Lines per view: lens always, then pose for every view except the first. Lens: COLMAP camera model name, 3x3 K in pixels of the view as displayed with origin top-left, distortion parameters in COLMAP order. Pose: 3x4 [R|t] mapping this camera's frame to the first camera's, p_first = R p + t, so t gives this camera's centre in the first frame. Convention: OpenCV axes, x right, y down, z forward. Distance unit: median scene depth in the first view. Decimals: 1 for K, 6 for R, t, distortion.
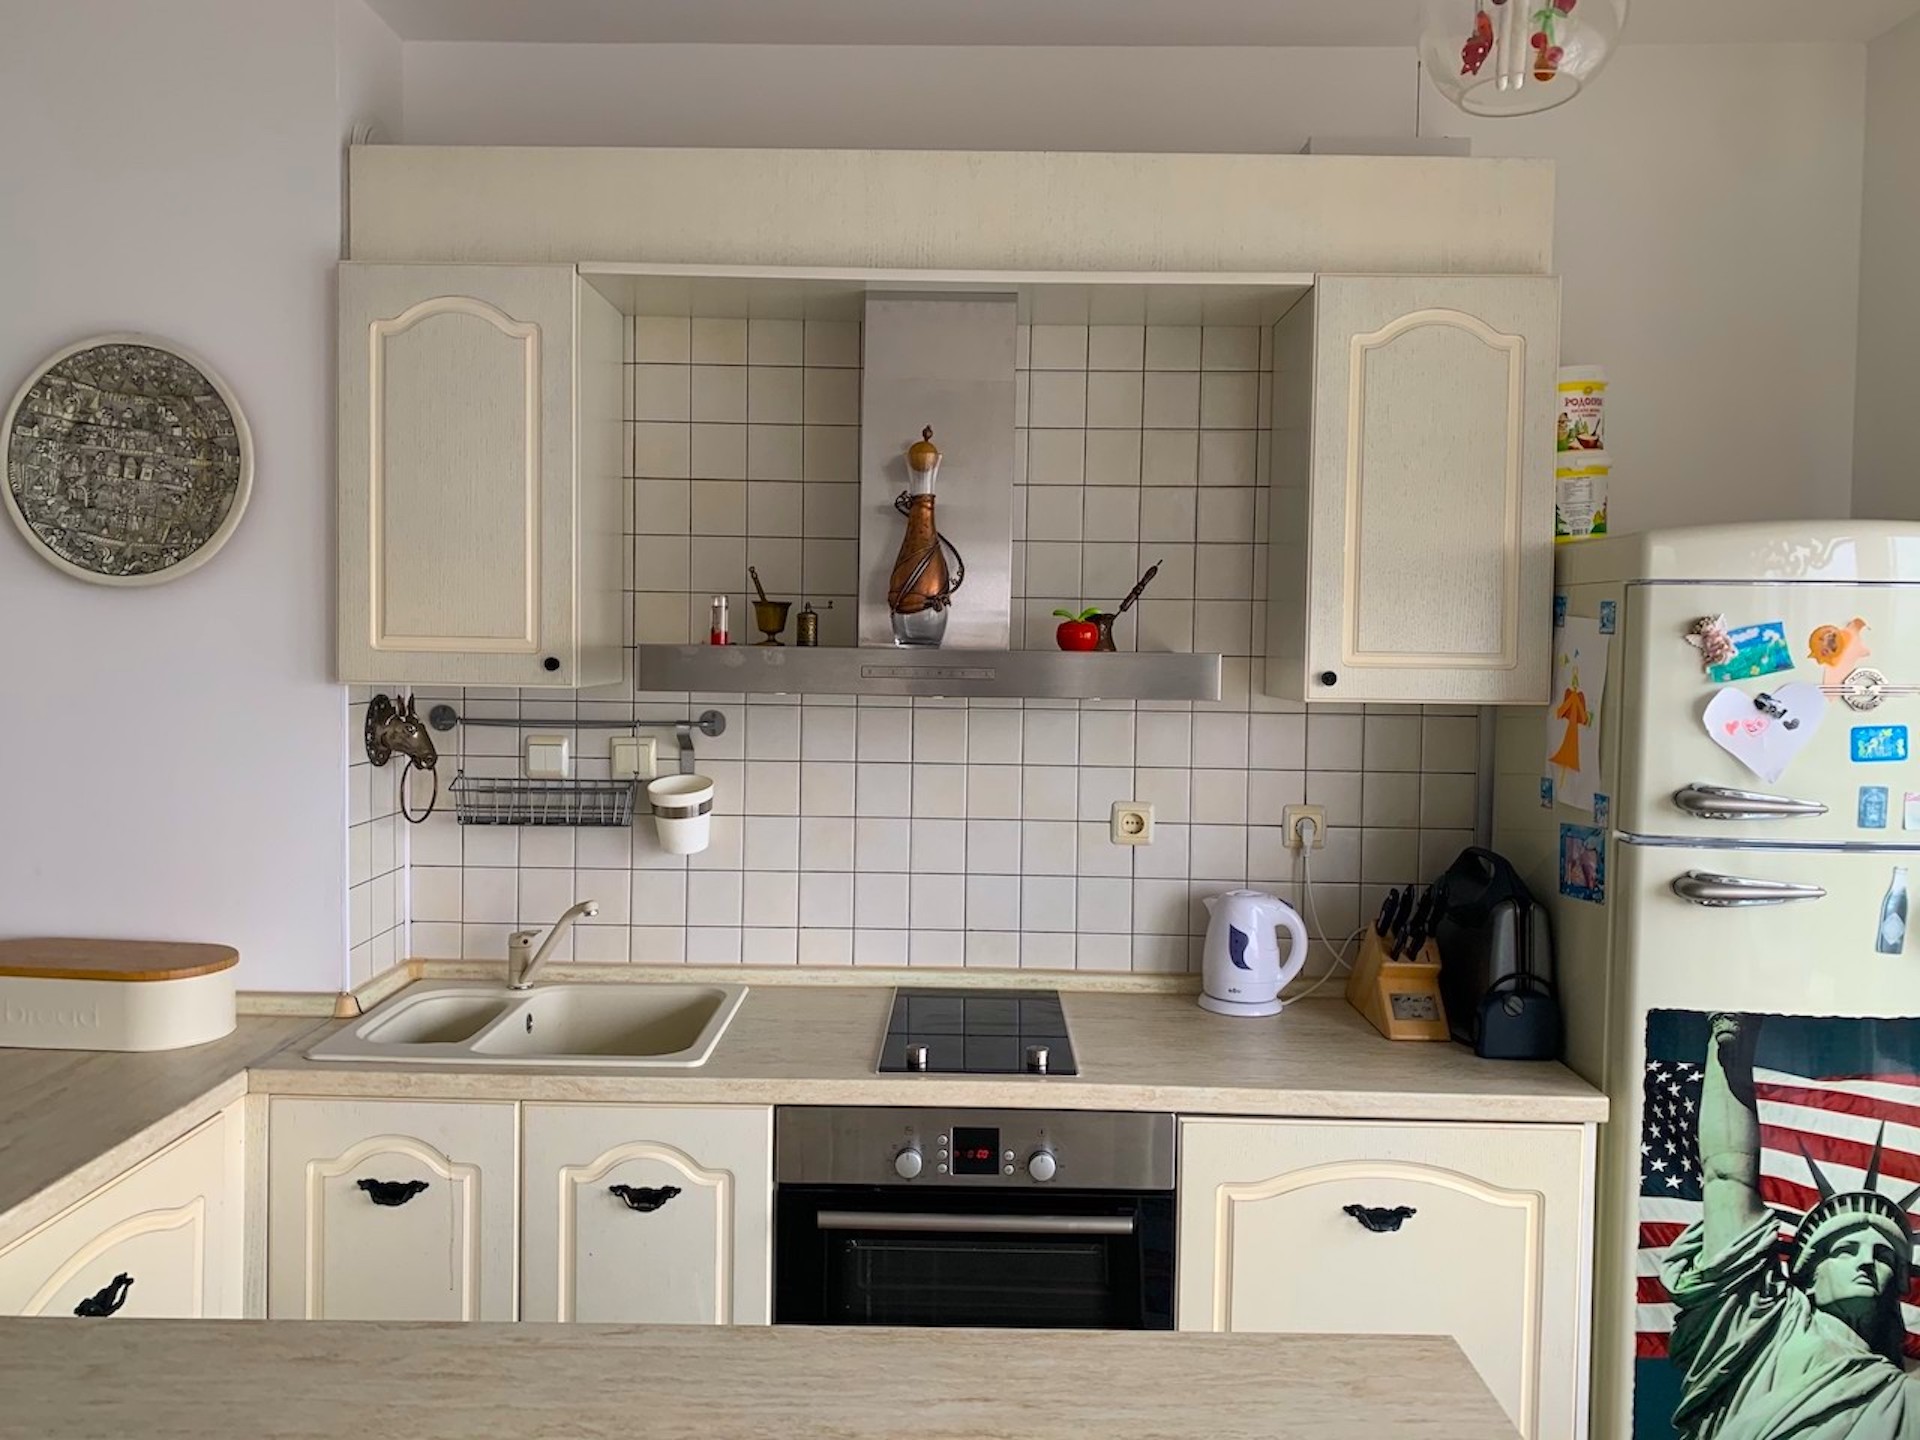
lens RADIAL K [[1450.8, 0, 944.6], [0, 1450.8, 701.3], [0, 0, 1]] dist [0.045484, -0.057910]
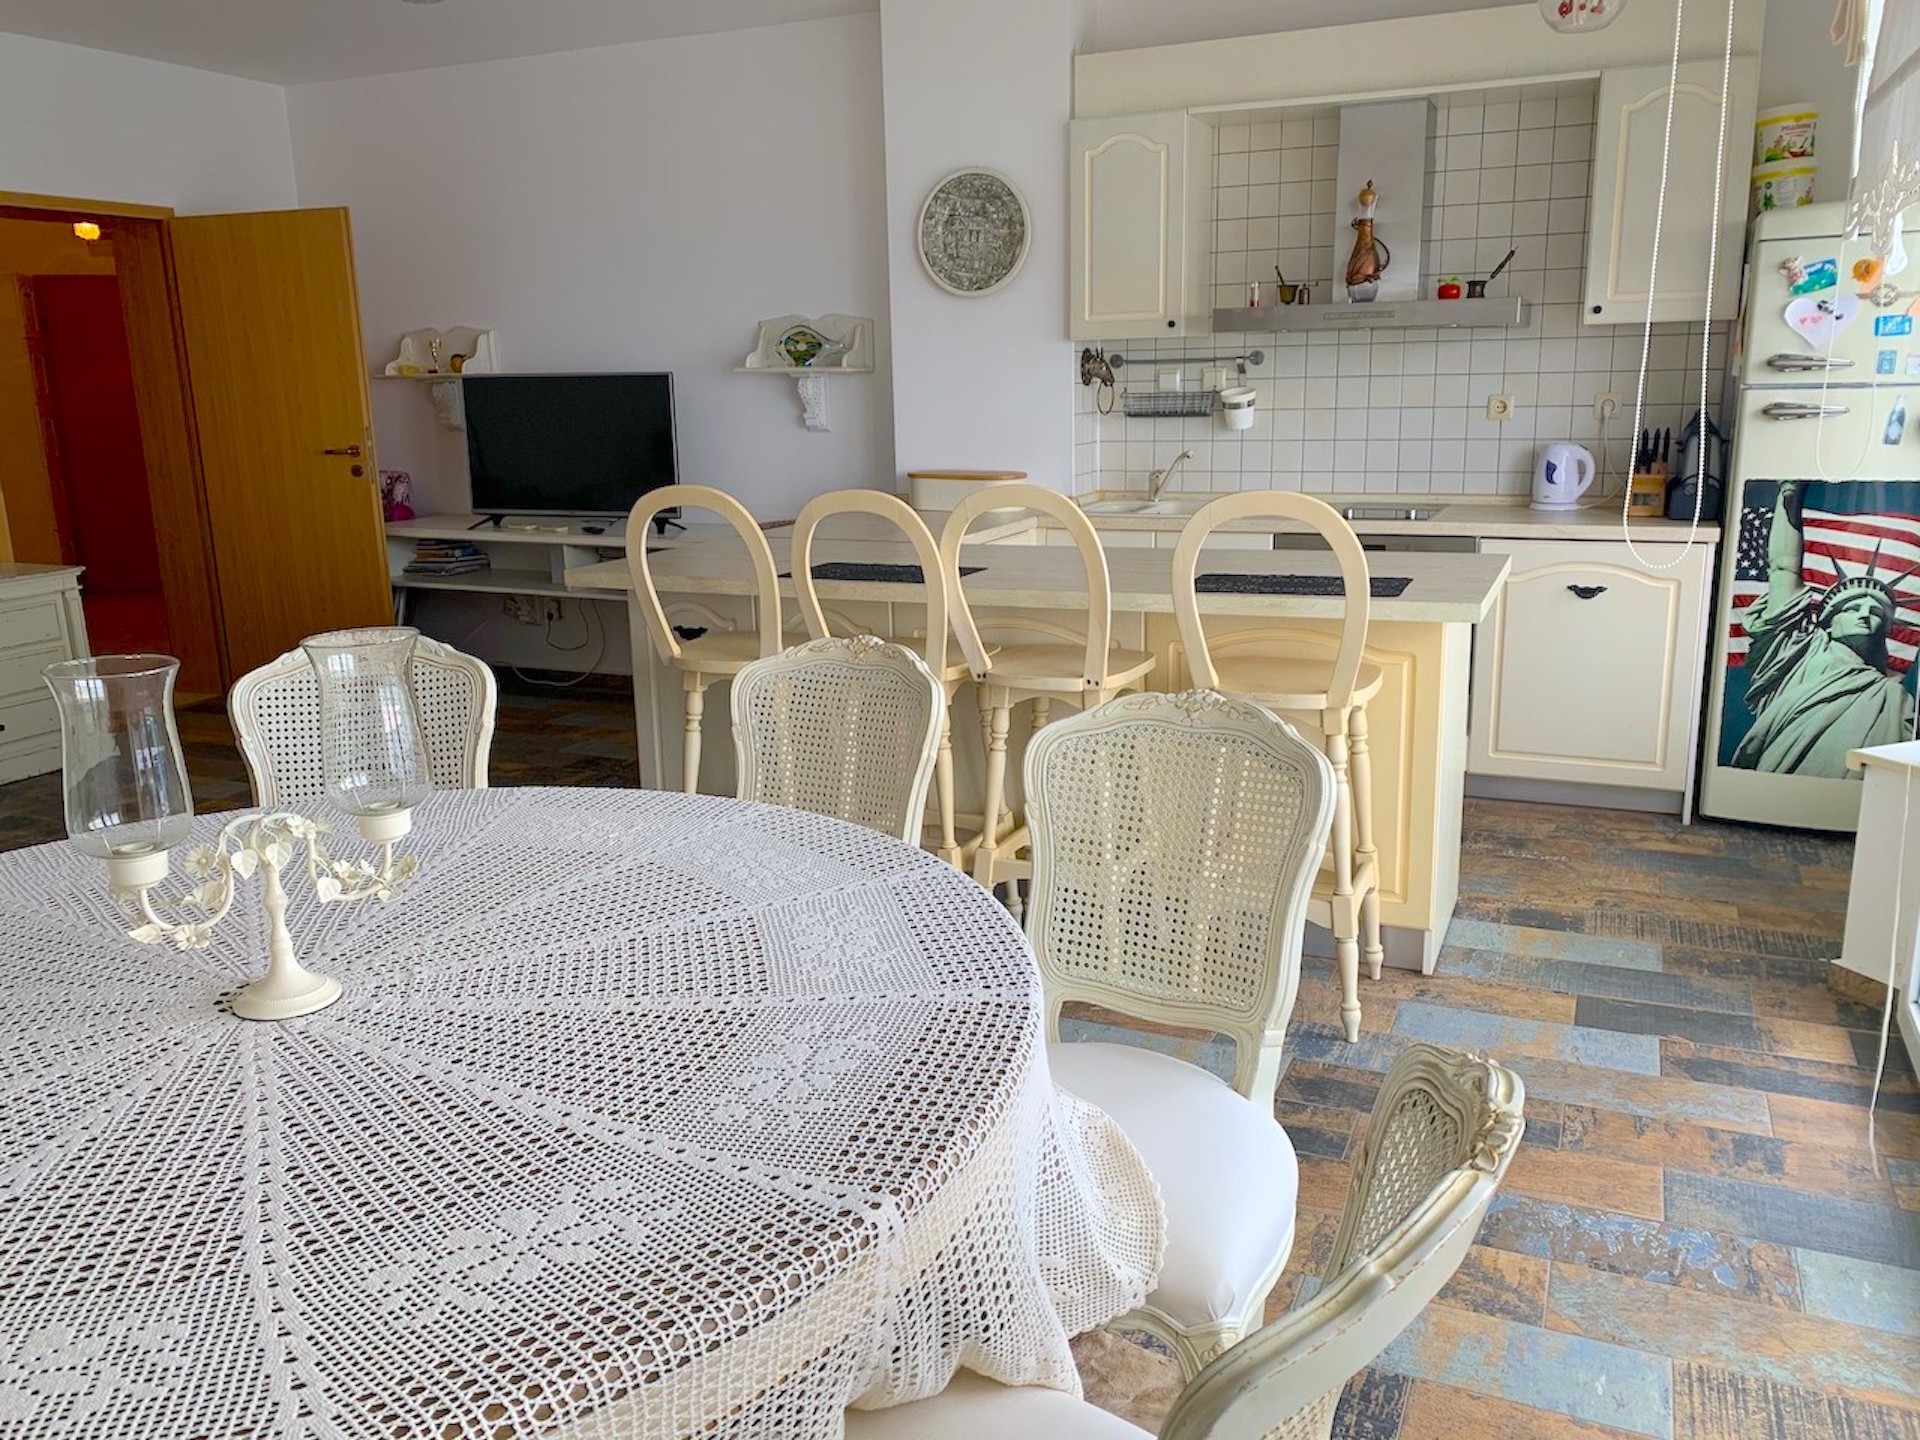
lens RADIAL K [[1450.8, 0, 964.6], [0, 1450.8, 714.2], [0, 0, 1]] dist [0.045484, -0.057910]
pose [[0.920032, 0.055362, -0.387913, 0.269881], [0.019370, 0.982333, 0.186137, 0.121834], [0.391365, -0.178766, 0.902705, -0.998760]]
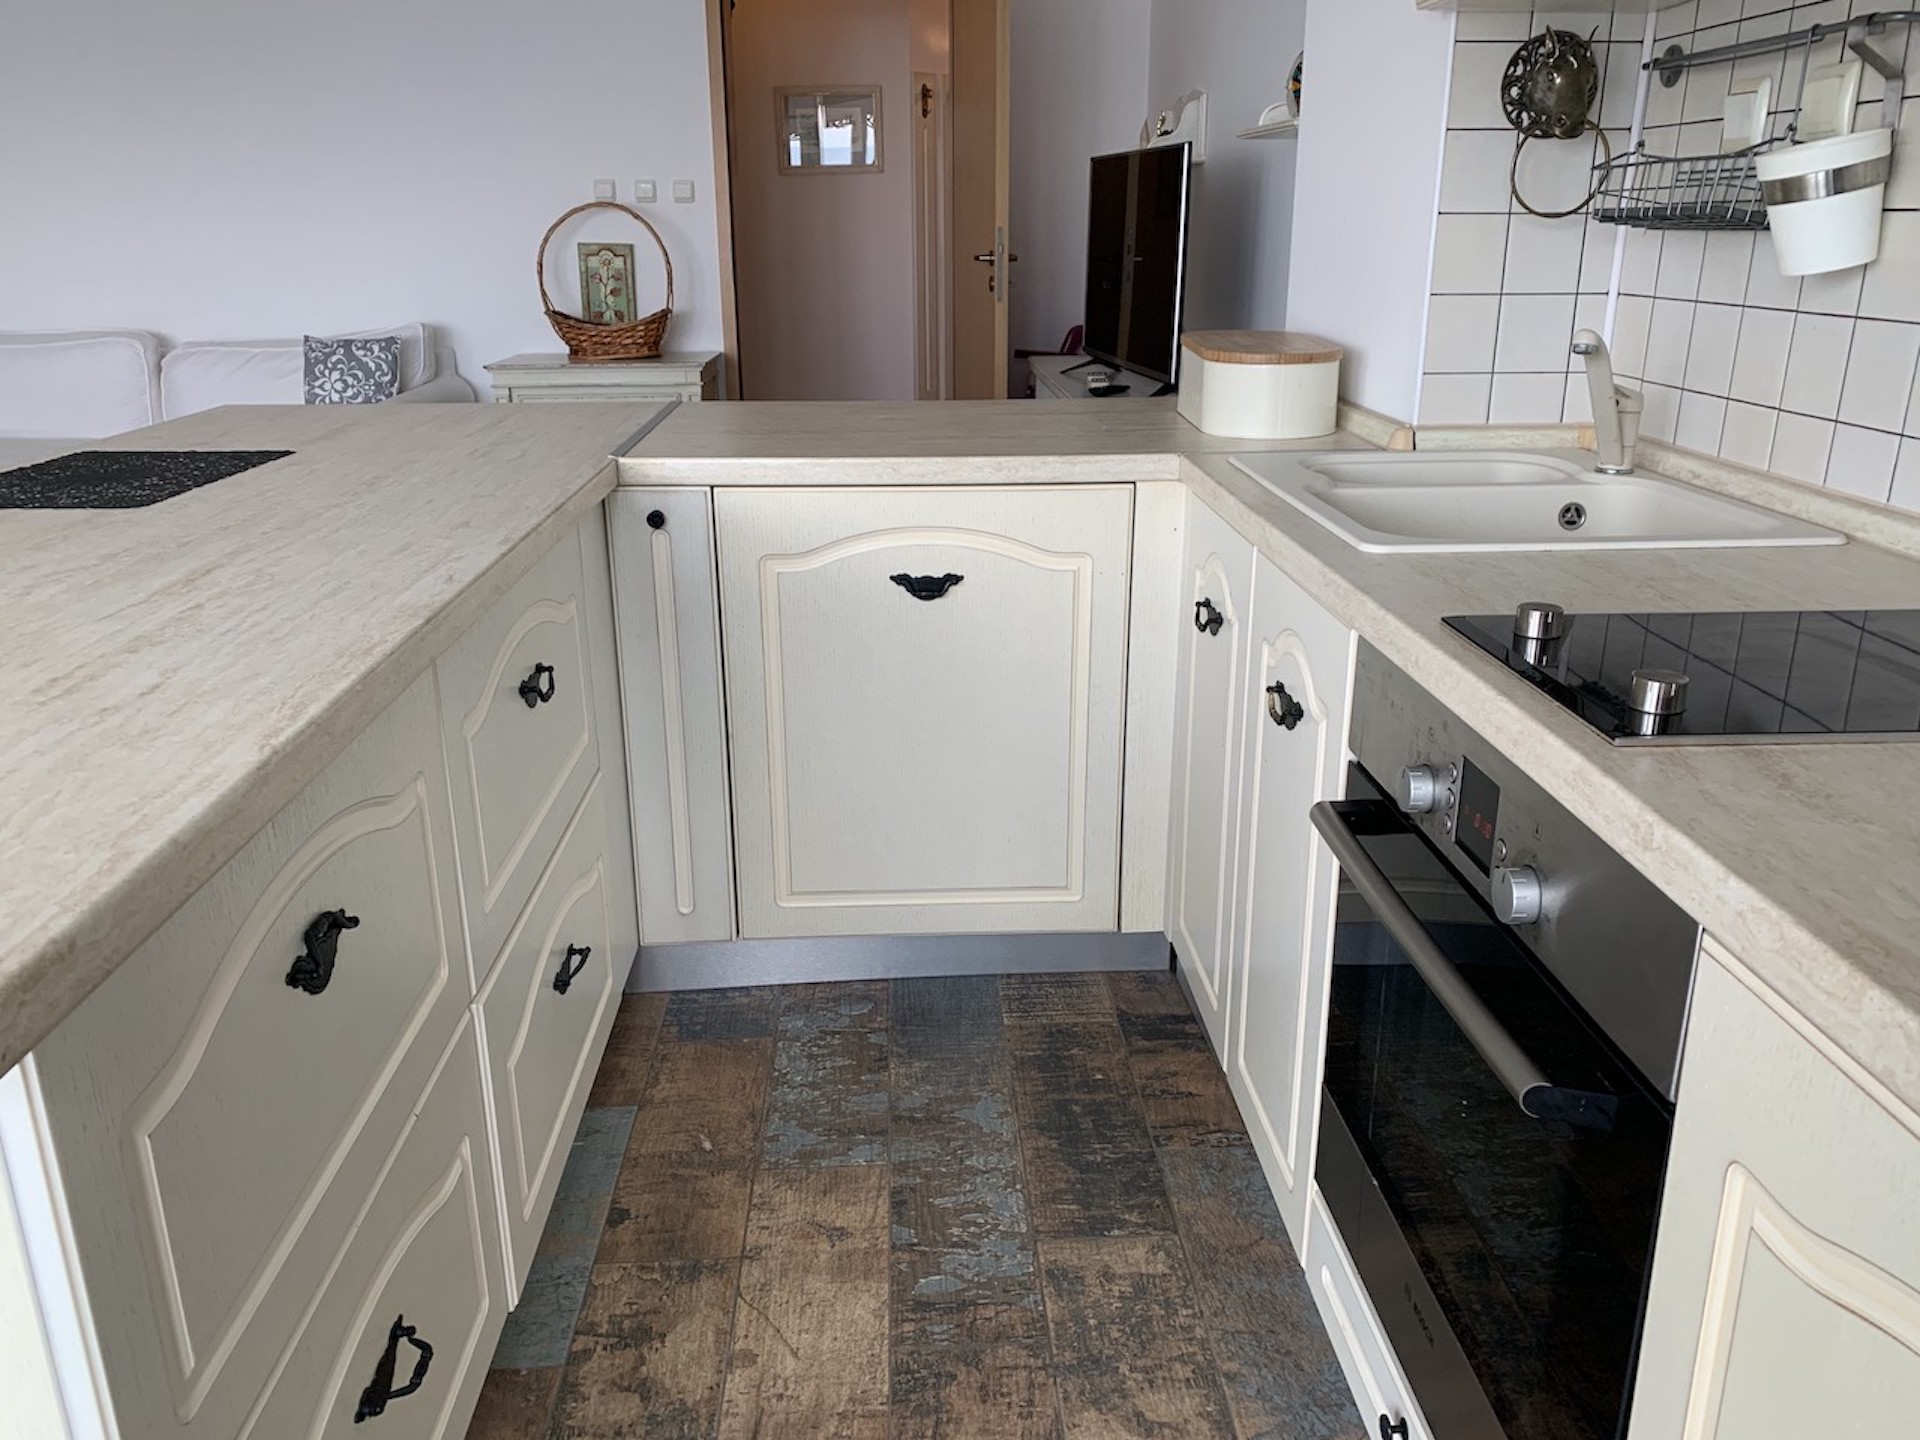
lens RADIAL K [[1450.8, 0, 959.2], [0, 1450.8, 709.6], [0, 0, 1]] dist [0.045484, -0.057910]
pose [[0.071741, 0.300043, -0.951224, 0.419244], [-0.041660, 0.953751, 0.297697, 0.124144], [0.996553, 0.018271, 0.080923, 0.716541]]
